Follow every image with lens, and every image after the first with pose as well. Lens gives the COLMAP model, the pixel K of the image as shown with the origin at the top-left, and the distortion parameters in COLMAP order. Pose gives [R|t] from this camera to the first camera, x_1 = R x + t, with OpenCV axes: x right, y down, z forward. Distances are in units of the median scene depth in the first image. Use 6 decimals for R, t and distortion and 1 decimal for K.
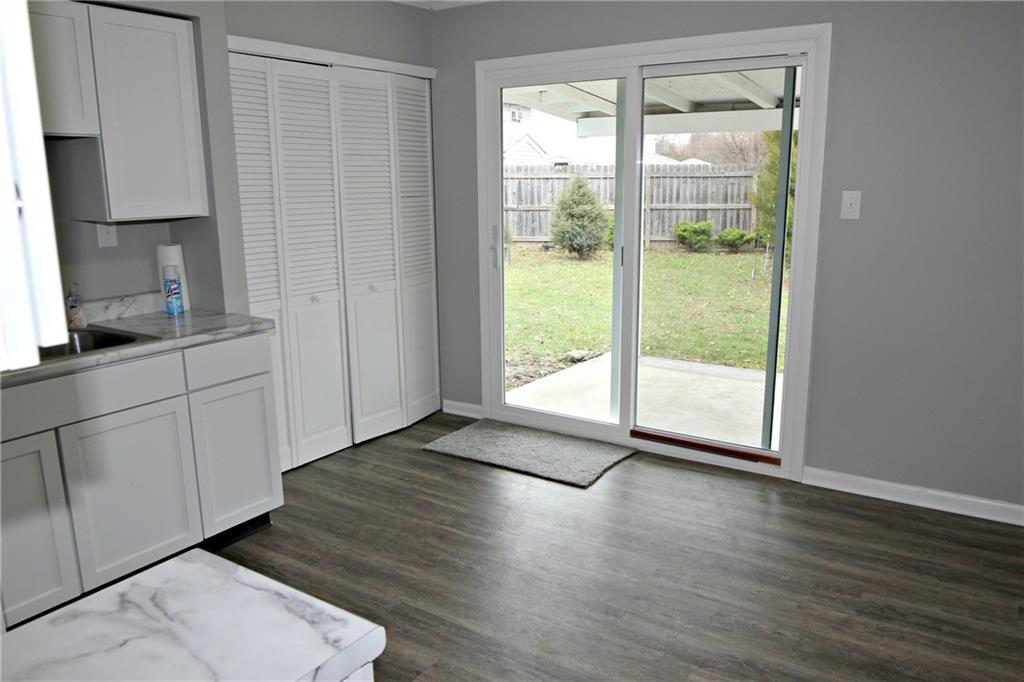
lens RADIAL K [[750.4, 0, 535.1], [0, 750.4, 337.8], [0, 0, 1]] dist [-0.033503, -0.002706]
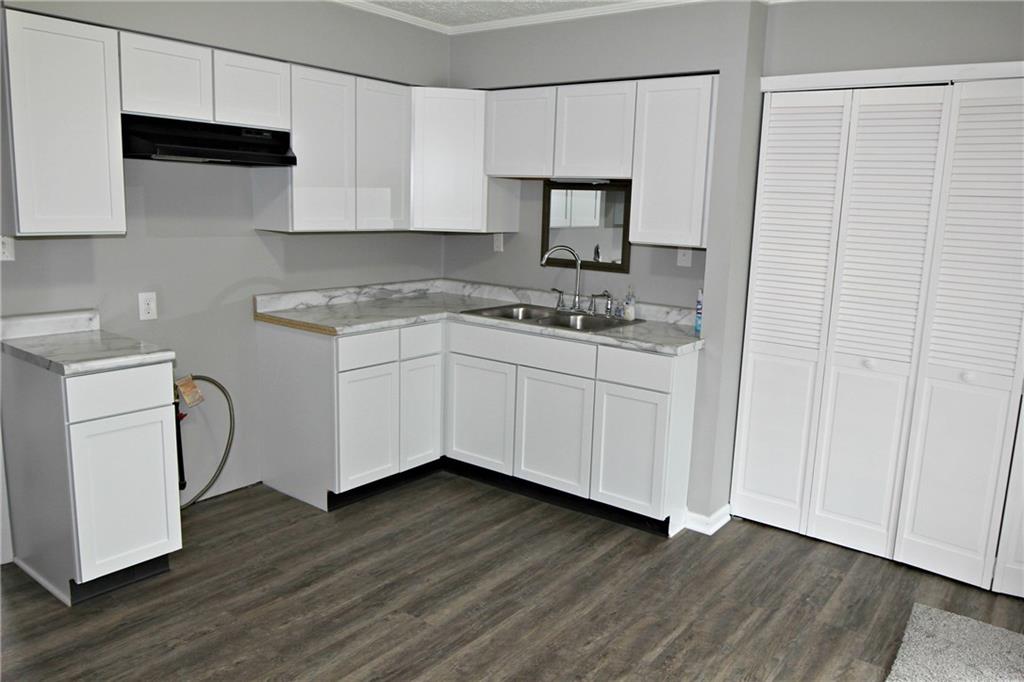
lens RADIAL K [[750.4, 0, 535.1], [0, 750.4, 337.8], [0, 0, 1]] dist [-0.033503, -0.002706]
pose [[-0.061565, 0.183087, -0.981167, 0.685978], [-0.242406, 0.950857, 0.192641, -0.188763], [0.968220, 0.249700, -0.014158, 0.799044]]
